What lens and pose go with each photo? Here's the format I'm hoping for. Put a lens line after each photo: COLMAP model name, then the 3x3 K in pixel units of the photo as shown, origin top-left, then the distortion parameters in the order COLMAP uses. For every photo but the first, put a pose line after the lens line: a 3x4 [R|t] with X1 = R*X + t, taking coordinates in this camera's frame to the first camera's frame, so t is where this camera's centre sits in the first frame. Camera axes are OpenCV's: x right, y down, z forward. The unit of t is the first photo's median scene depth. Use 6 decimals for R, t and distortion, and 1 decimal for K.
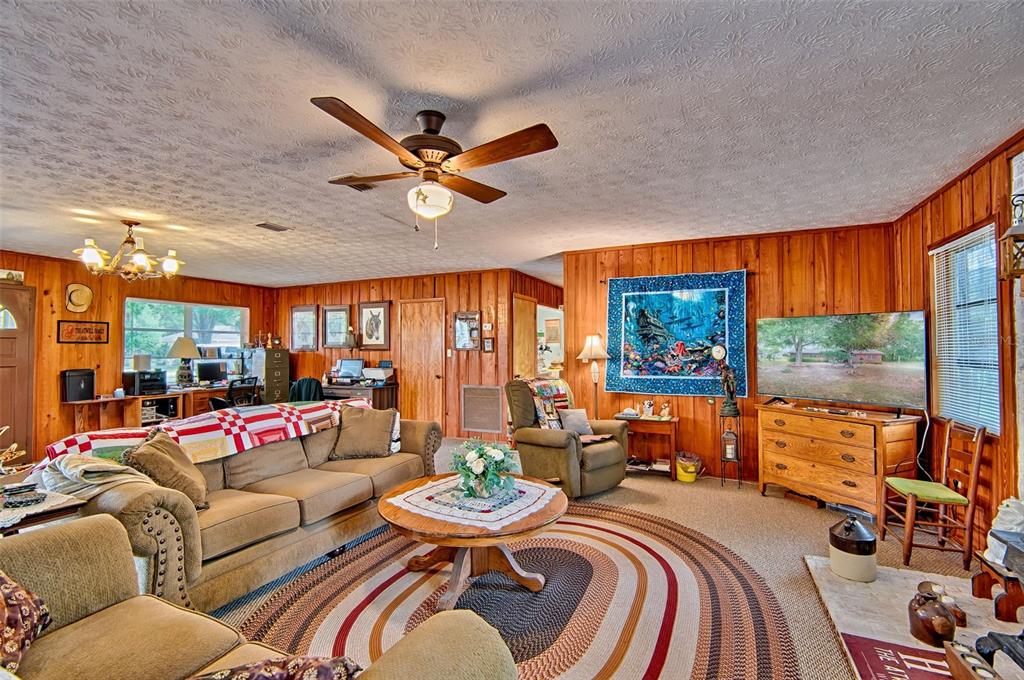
lens RADIAL K [[455.9, 0, 511.2], [0, 455.9, 340.4], [0, 0, 1]] dist [-0.010756, 0.000058]
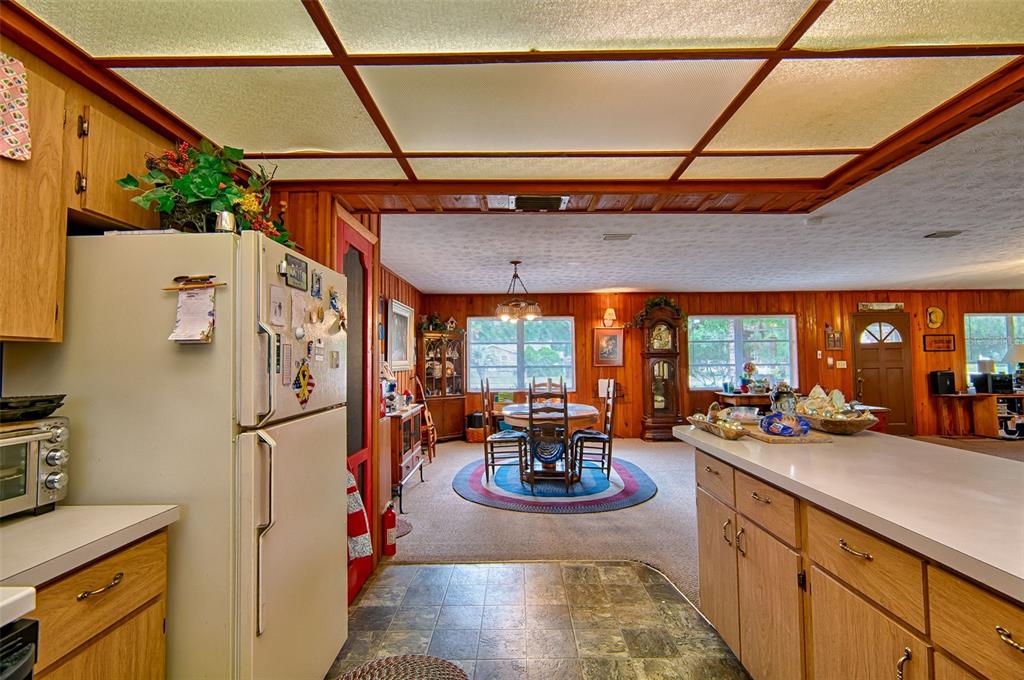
lens RADIAL K [[464.7, 0, 516.2], [0, 464.7, 333.4], [0, 0, 1]] dist [-0.012713, 0.005489]
pose [[0.394503, -0.045188, -0.917783, -0.168778], [0.014232, 0.998971, -0.043068, -0.004610], [0.918784, 0.003929, 0.394740, -0.610765]]
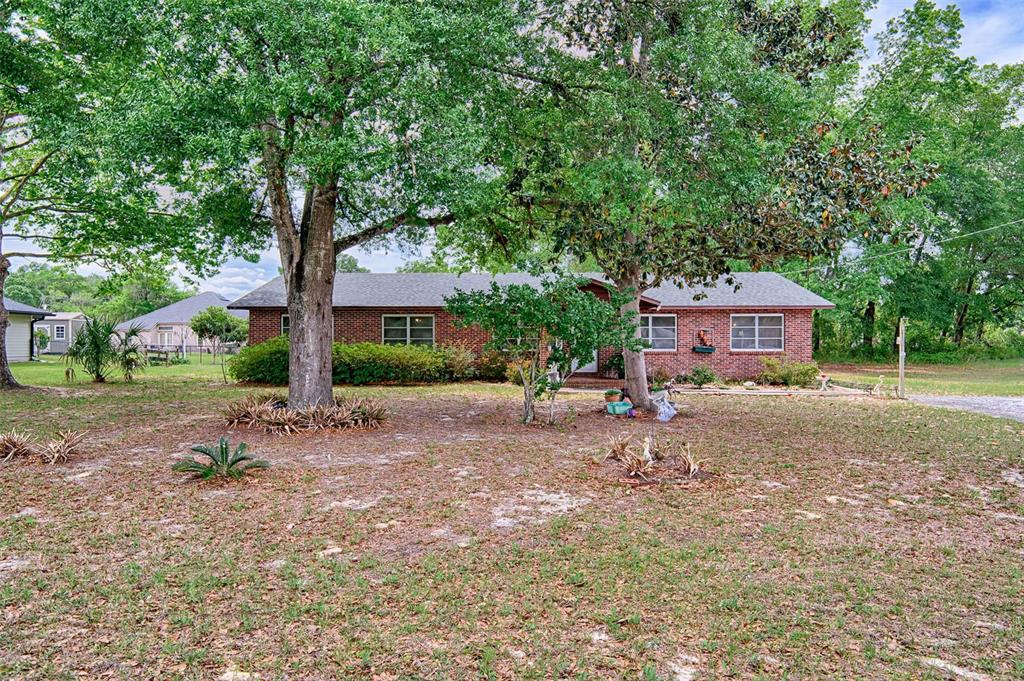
lens RADIAL K [[635.6, 0, 508.6], [0, 635.6, 336.4], [0, 0, 1]] dist [0.013767, -0.000621]
pose [[0.670671, 0.008919, 0.741701, 0.320416], [-0.022248, 0.999720, 0.008095, 0.019739], [-0.741421, -0.021930, 0.670682, 0.499338]]
